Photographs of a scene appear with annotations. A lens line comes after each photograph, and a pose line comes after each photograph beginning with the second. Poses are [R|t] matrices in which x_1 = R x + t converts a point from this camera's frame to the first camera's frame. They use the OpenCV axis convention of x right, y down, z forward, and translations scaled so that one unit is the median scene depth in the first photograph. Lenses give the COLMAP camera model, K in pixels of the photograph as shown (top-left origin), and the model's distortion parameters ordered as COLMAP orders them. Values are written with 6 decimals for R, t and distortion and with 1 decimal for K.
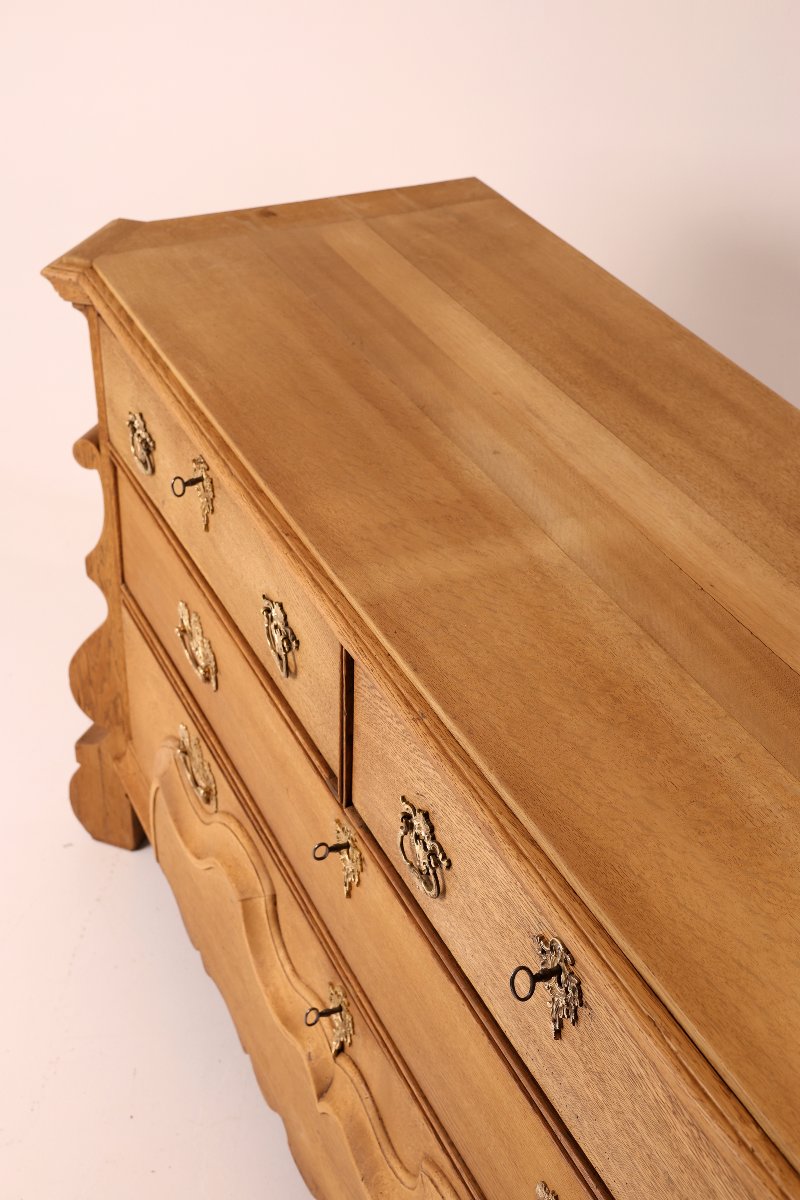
lens RADIAL K [[1773.9, 0, 400.0], [0, 1773.9, 600.0], [0, 0, 1]] dist [0.022733, -0.019041]
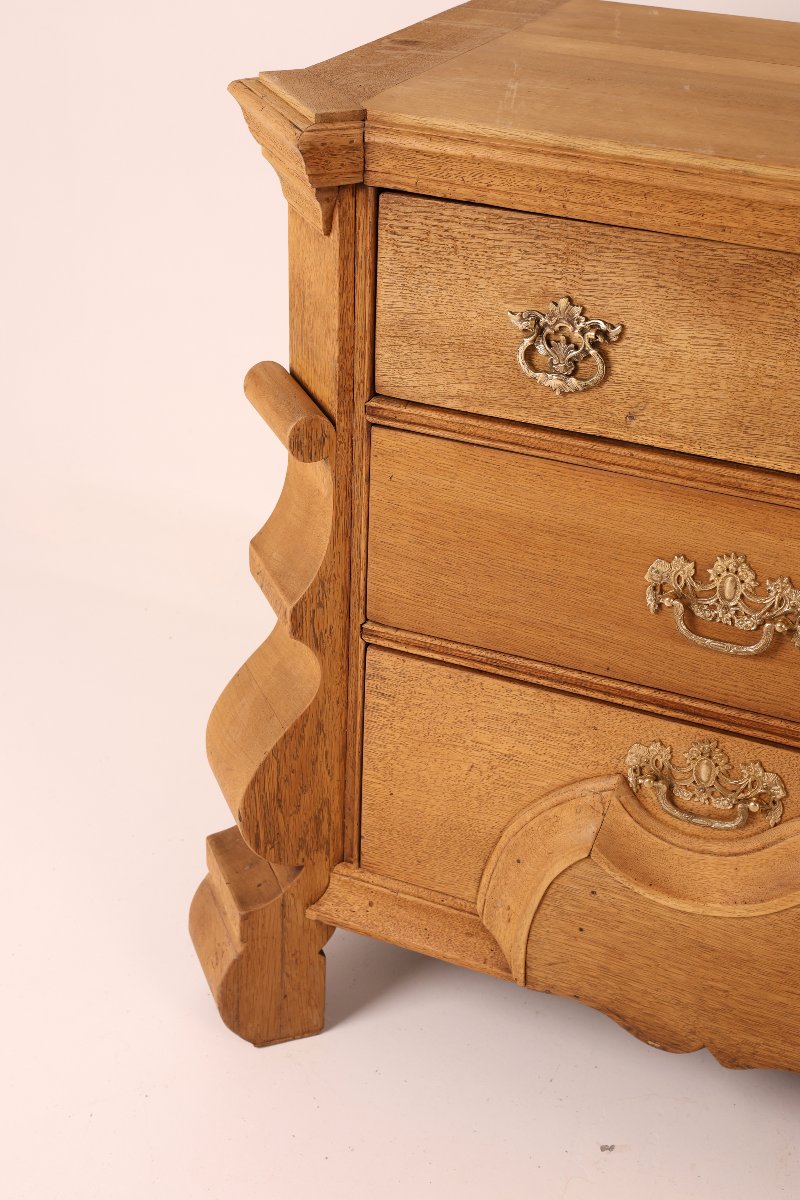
lens RADIAL K [[1734.2, 0, 400.0], [0, 1734.2, 600.0], [0, 0, 1]] dist [0.020778, -0.004934]
pose [[0.740809, -0.315792, 0.592855, -0.528228], [0.344151, 0.936394, 0.068745, -0.057024], [-0.576855, 0.153104, 0.802370, 0.463259]]
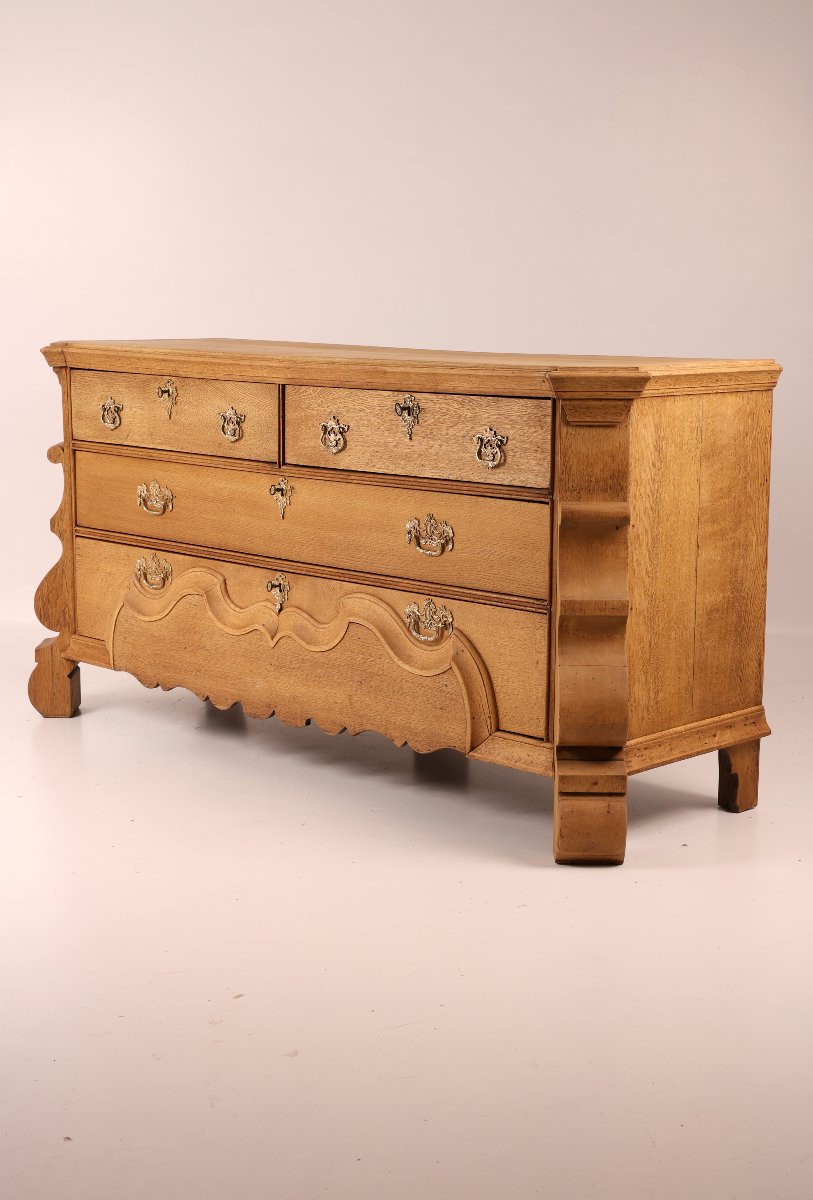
lens RADIAL K [[1918.7, 0, 407.4], [0, 1918.7, 649.8], [0, 0, 1]] dist [0.043539, 0.042379]
pose [[0.935395, -0.078637, 0.344749, -0.532444], [0.197043, 0.925474, -0.323530, 0.826031], [-0.293614, 0.370559, 0.881179, -0.826793]]
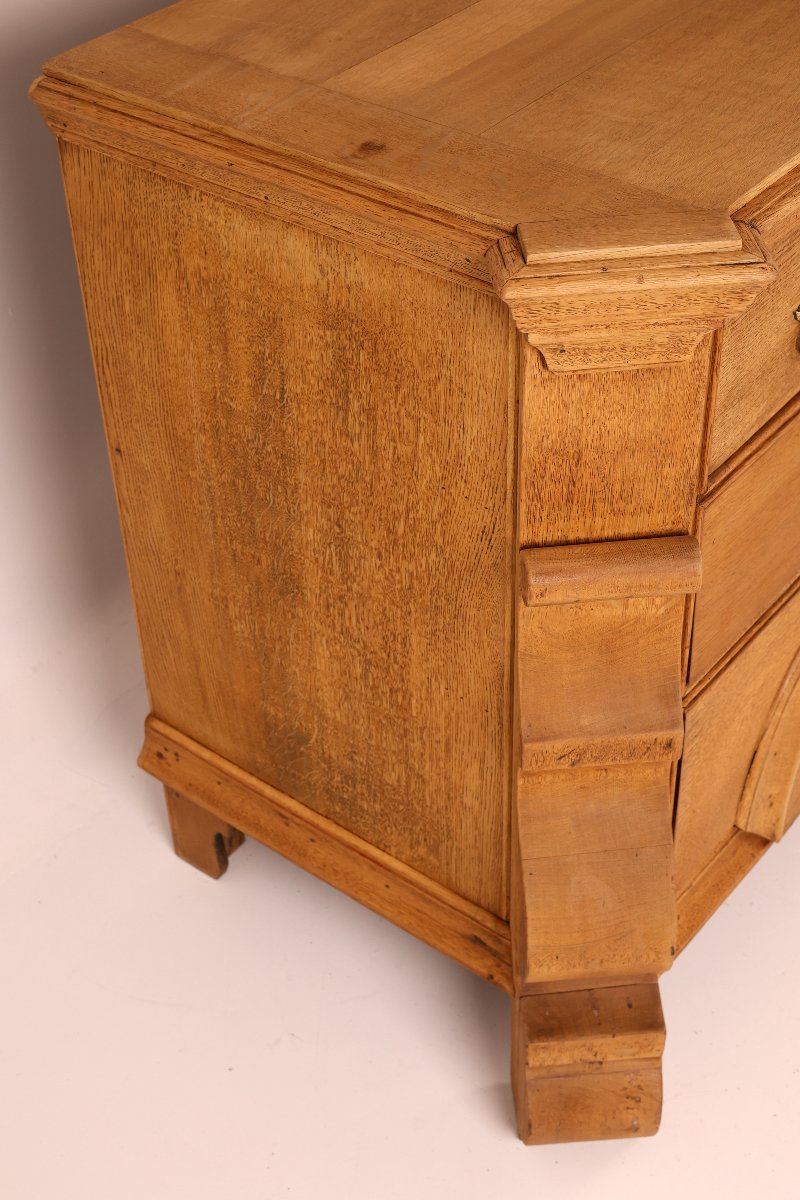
lens RADIAL K [[1734.2, 0, 400.0], [0, 1734.2, 600.0], [0, 0, 1]] dist [0.020778, -0.004934]
pose [[-0.455279, -0.578369, 0.676912, -0.509269], [0.494696, 0.467798, 0.732421, -0.523893], [-0.740268, 0.668322, 0.073138, 1.000932]]
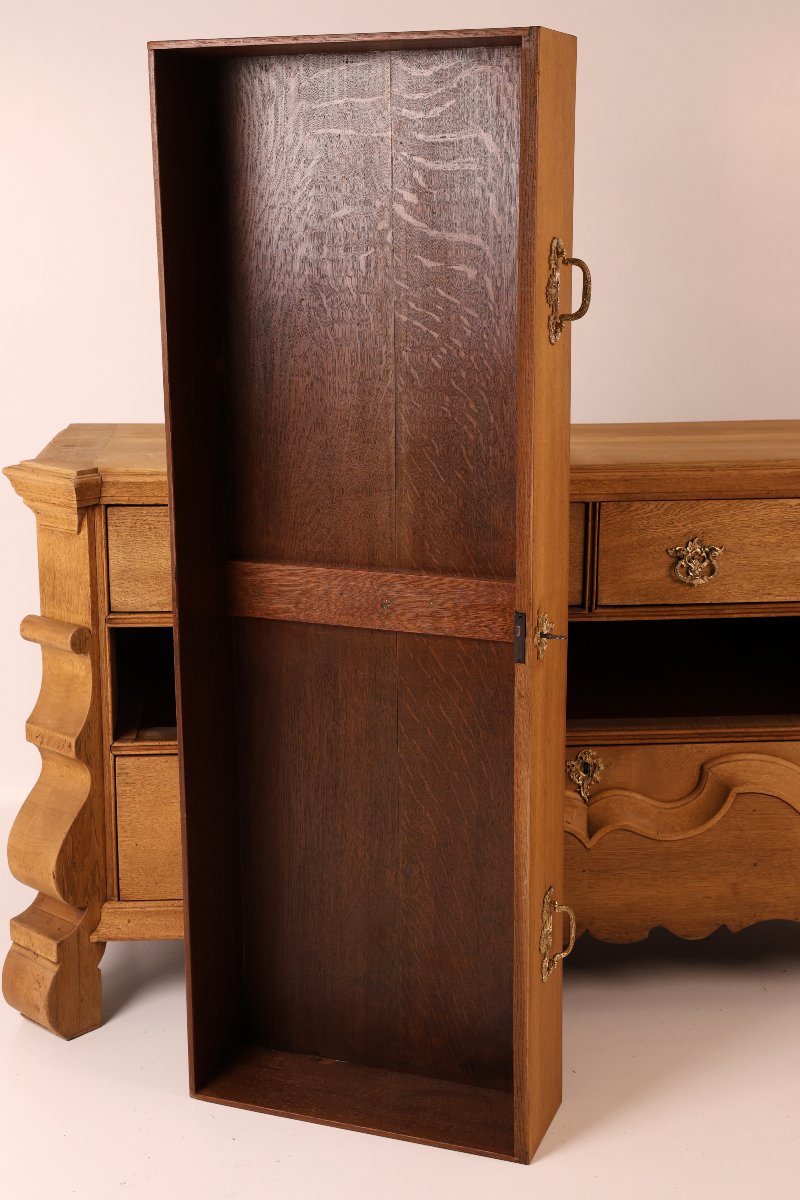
lens RADIAL K [[1773.9, 0, 400.0], [0, 1773.9, 600.0], [0, 0, 1]] dist [0.022733, -0.019041]
pose [[0.343618, -0.222551, 0.912358, -1.167879], [0.507025, 0.861717, 0.019239, -0.017282], [-0.790476, 0.455977, 0.408941, 0.301021]]
